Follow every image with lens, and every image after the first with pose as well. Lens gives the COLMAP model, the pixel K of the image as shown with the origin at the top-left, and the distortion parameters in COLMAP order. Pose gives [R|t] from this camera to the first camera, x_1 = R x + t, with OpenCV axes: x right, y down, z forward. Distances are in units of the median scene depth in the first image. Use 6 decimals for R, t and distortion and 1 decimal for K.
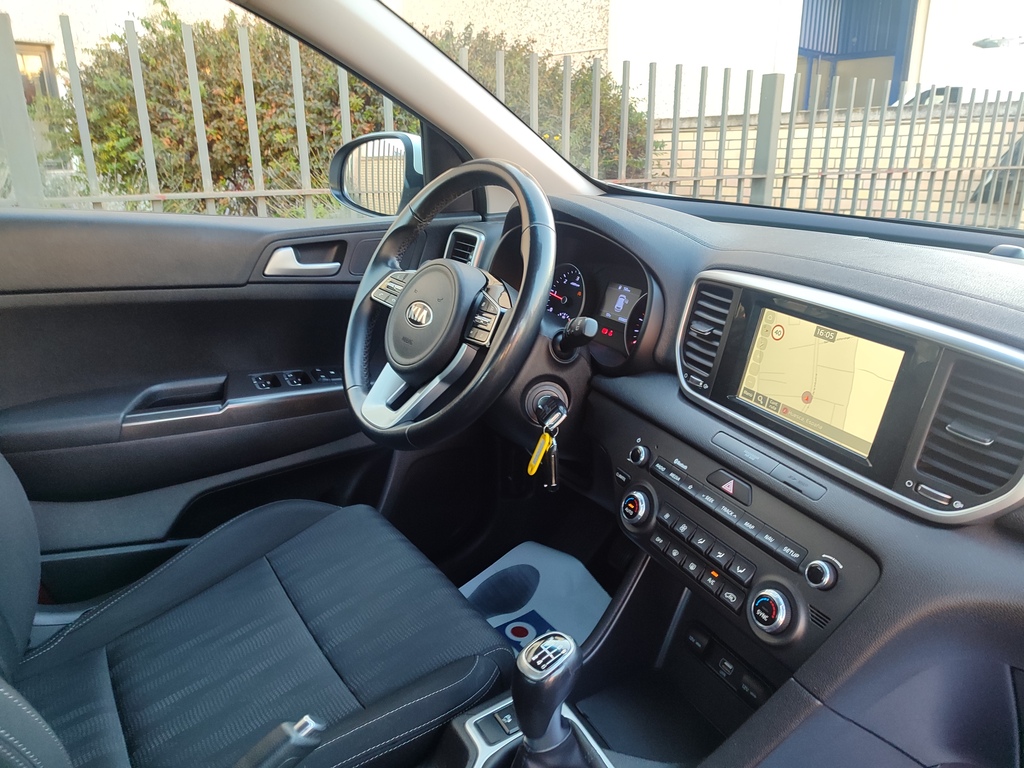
lens RADIAL K [[738.3, 0, 515.3], [0, 738.3, 380.6], [0, 0, 1]] dist [0.023914, -0.008471]
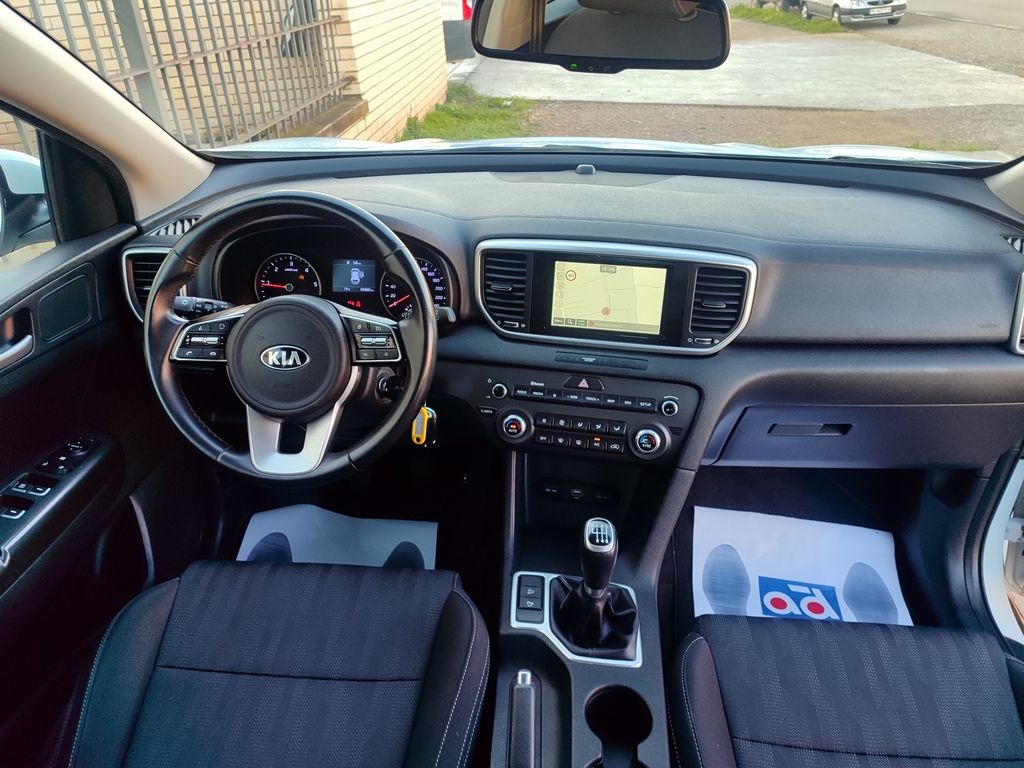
lens RADIAL K [[714.7, 0, 512.0], [0, 714.7, 384.0], [0, 0, 1]] dist [0.061553, -0.000910]
pose [[0.624368, -0.416860, 0.660600, -0.719379], [0.281055, 0.908947, 0.307935, -0.325893], [-0.728816, -0.006600, 0.684678, 0.101461]]
